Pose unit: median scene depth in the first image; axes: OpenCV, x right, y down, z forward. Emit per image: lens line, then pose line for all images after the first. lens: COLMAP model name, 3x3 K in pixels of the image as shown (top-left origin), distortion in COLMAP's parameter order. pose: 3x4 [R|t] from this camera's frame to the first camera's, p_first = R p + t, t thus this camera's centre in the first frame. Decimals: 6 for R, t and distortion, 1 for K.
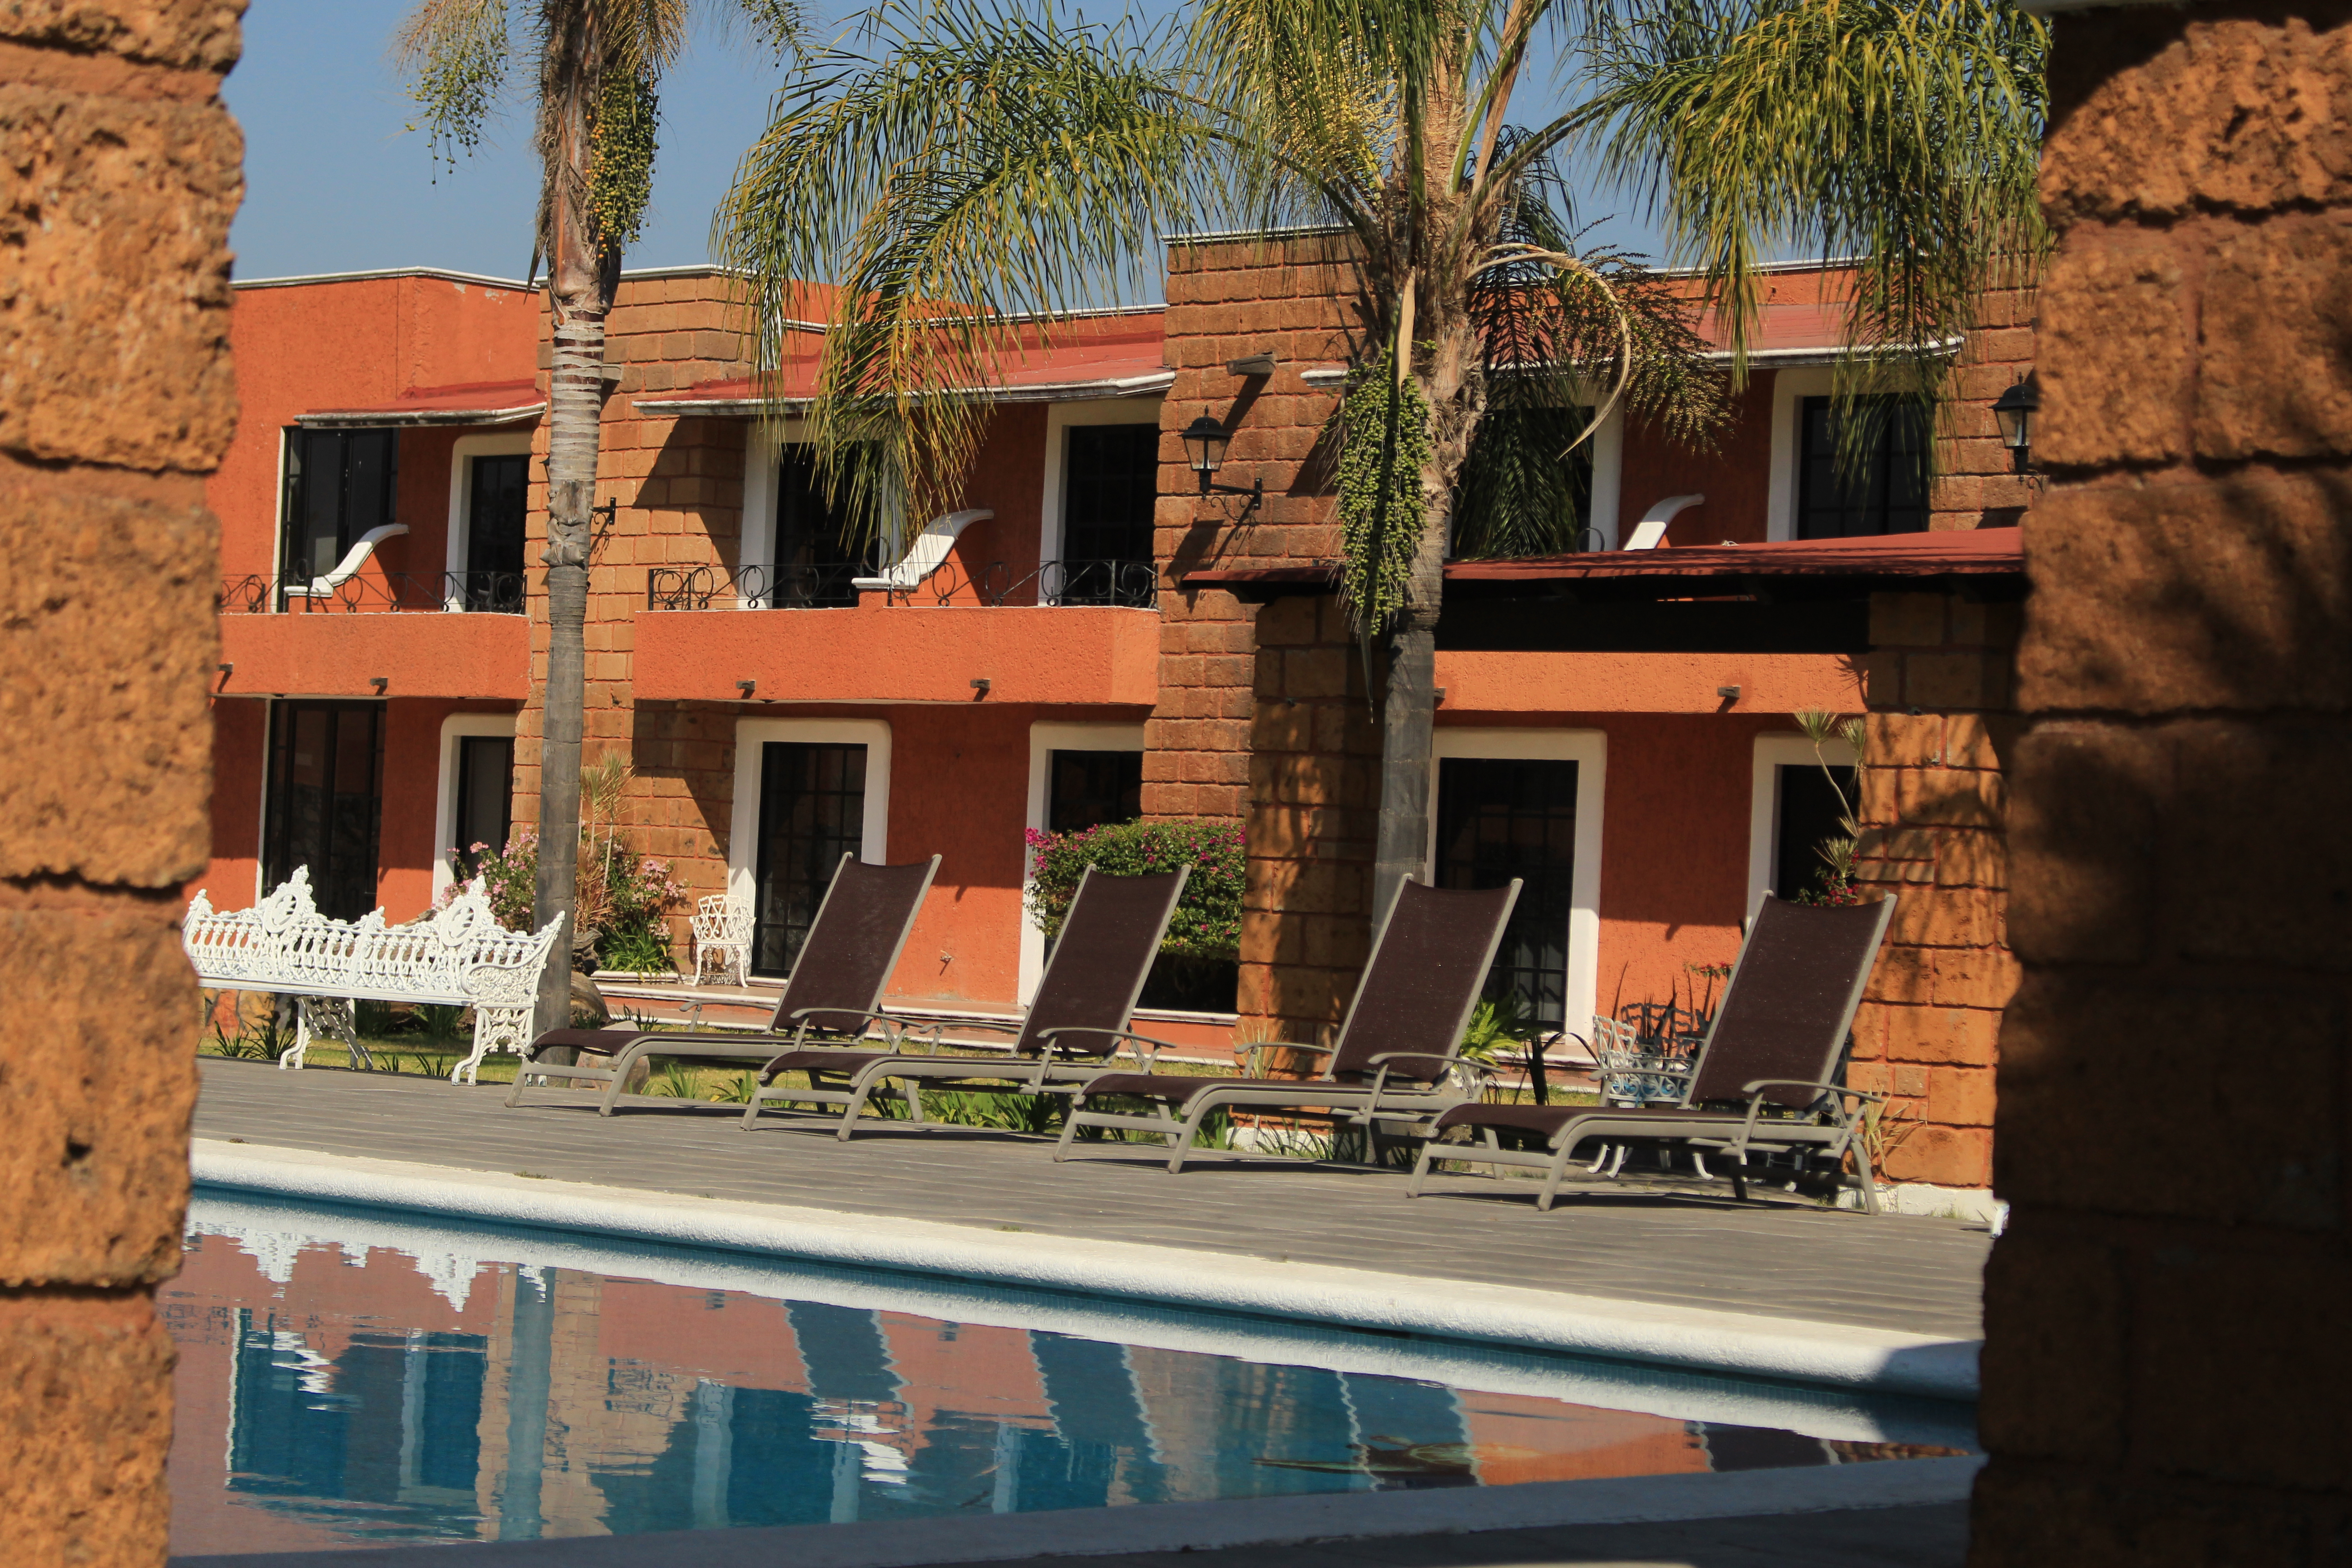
lens RADIAL K [[5964.0, 0, 1134.7], [0, 5964.0, 736.0], [0, 0, 1]] dist [0.377605, 0.000000]
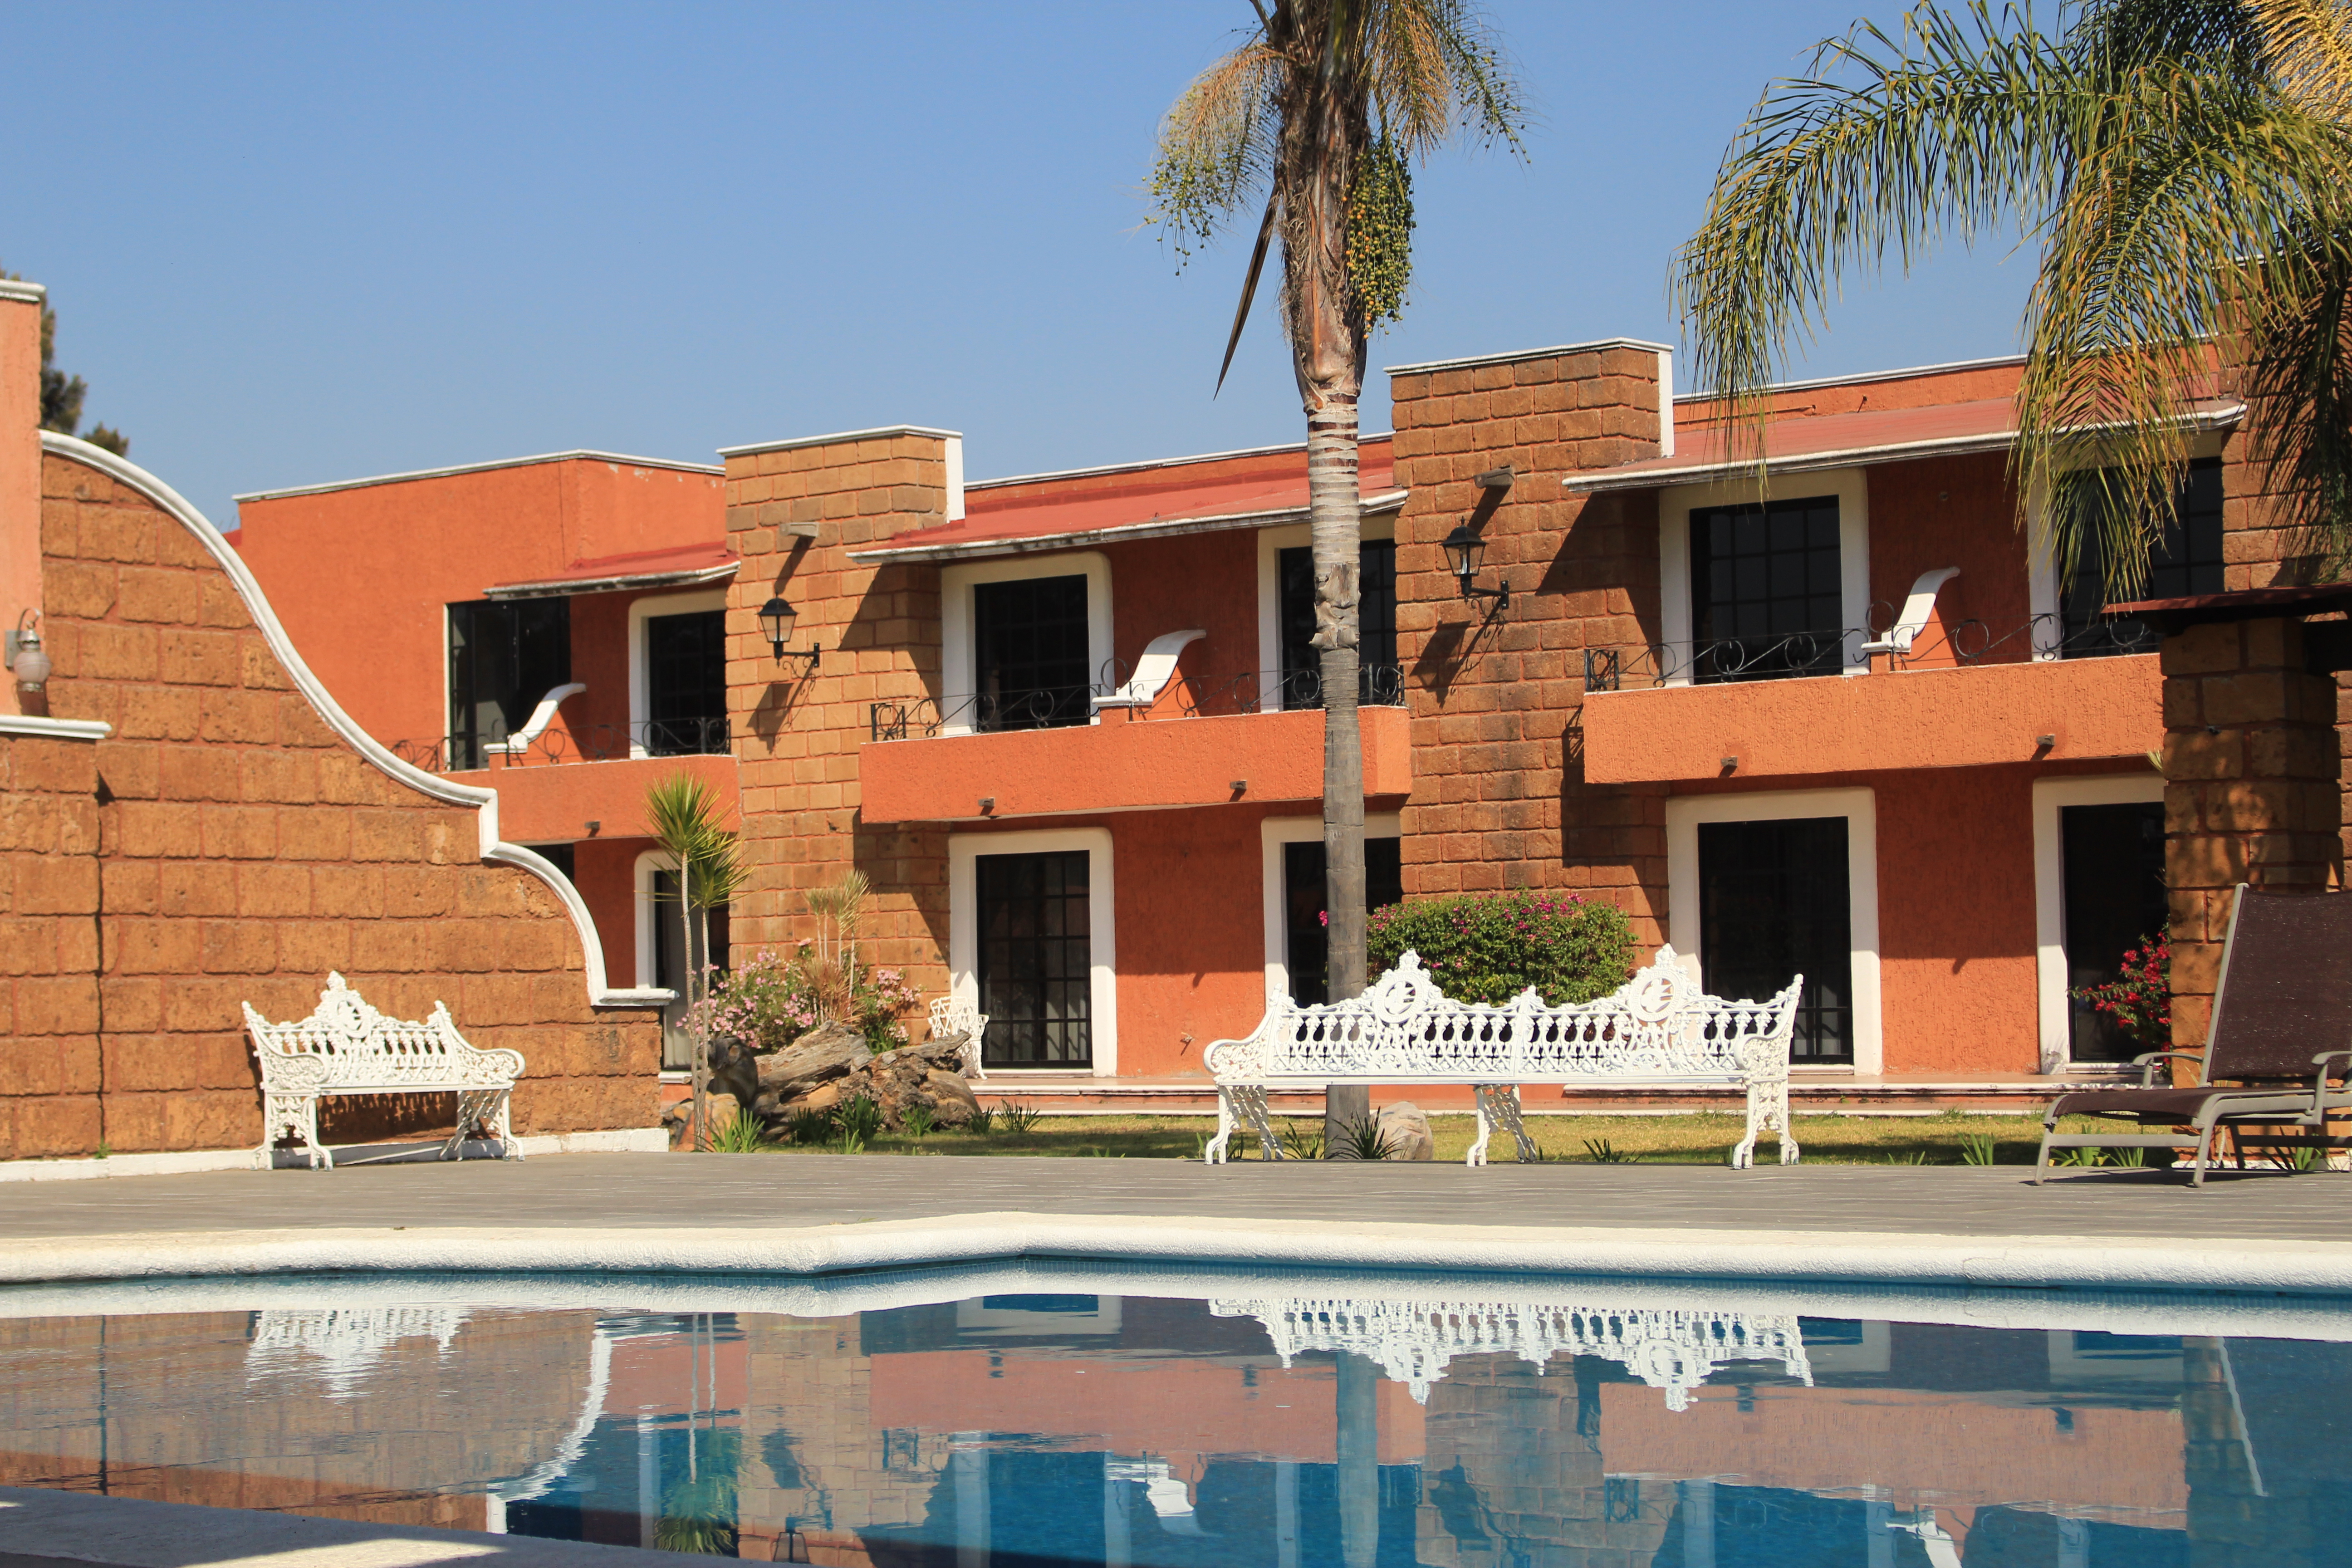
lens RADIAL K [[4554.2, 0, 1167.5], [0, 4554.2, 832.5], [0, 0, 1]] dist [0.129503, 0.000000]
pose [[0.986227, -0.061199, 0.153660, -0.162432], [0.062452, 0.998042, -0.003341, 0.001836], [-0.153155, 0.012891, 0.988118, 0.171775]]
